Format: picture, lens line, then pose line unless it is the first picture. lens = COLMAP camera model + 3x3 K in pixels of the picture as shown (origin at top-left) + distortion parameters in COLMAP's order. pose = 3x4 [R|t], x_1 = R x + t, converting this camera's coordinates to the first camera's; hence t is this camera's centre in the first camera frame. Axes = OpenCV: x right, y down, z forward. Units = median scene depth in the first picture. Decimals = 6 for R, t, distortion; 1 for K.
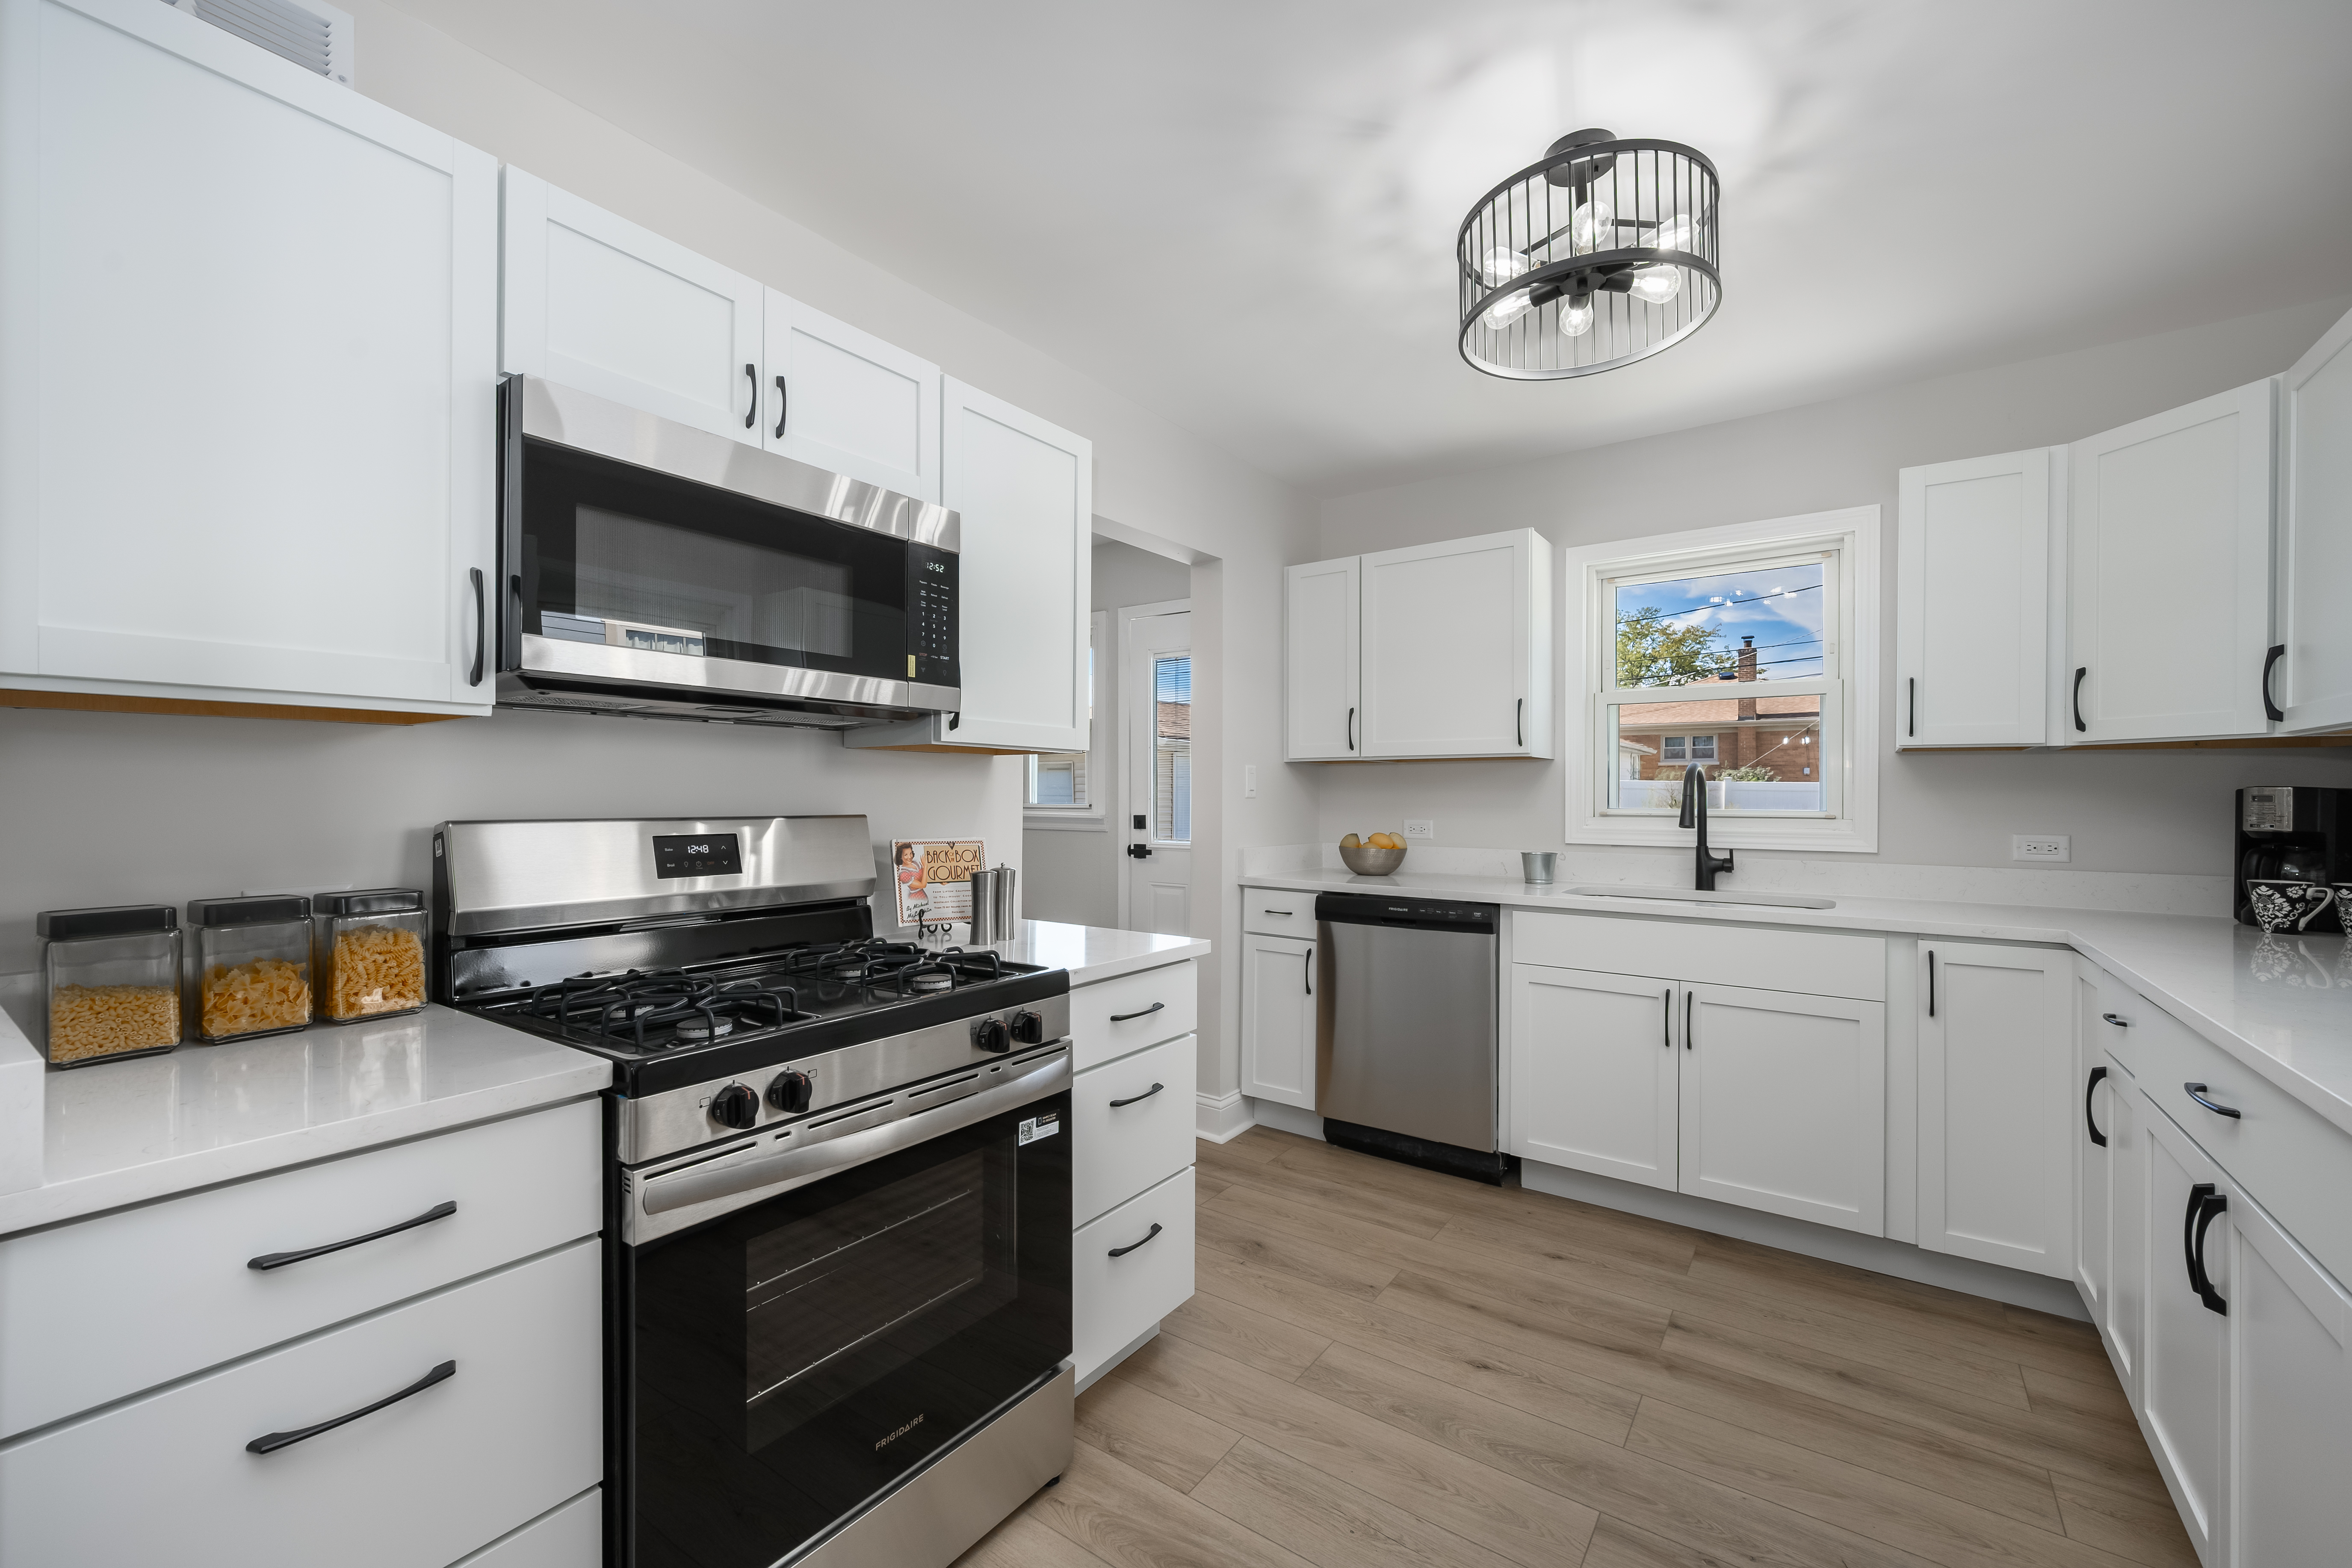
lens RADIAL K [[939.0, 0, 1164.7], [0, 939.0, 793.6], [0, 0, 1]] dist [0.001118, -0.000477]
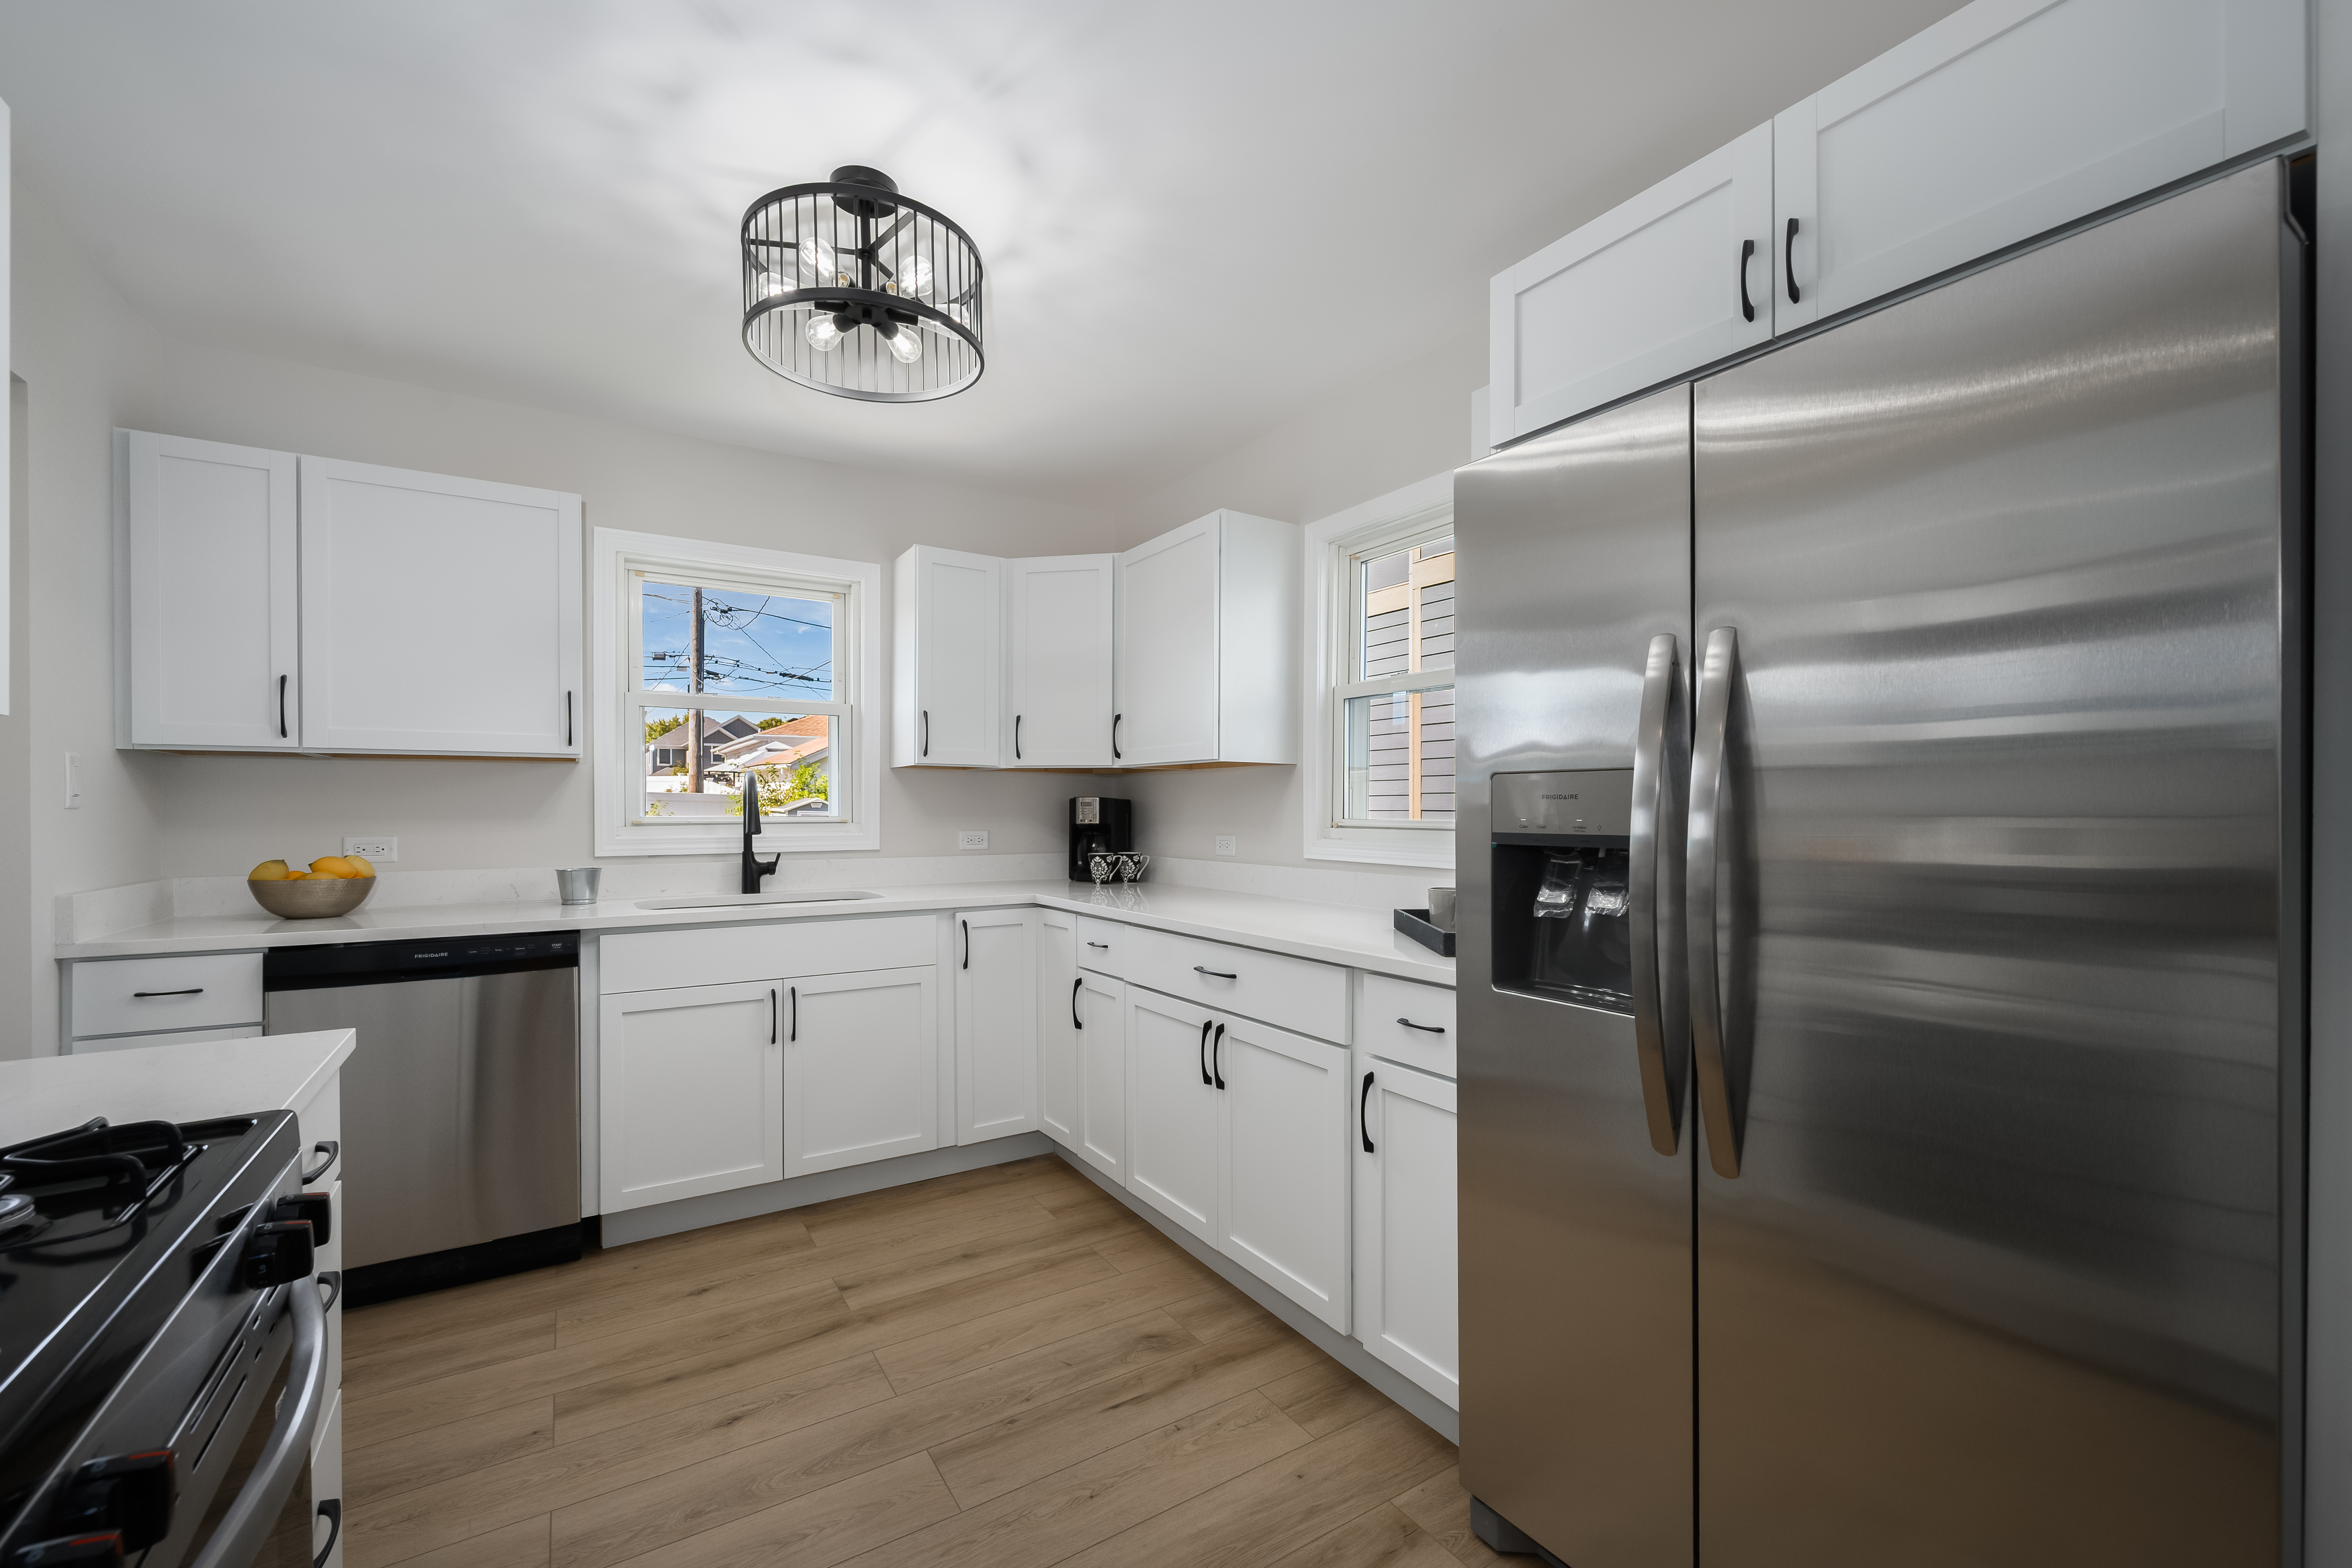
lens RADIAL K [[965.7, 0, 1185.4], [0, 965.7, 811.0], [0, 0, 1]] dist [-0.002856, -0.000349]
pose [[0.359658, -0.009284, 0.933038, -0.322526], [-0.000187, 0.999950, 0.010022, 0.000070], [-0.933084, -0.003779, 0.359638, 0.207159]]
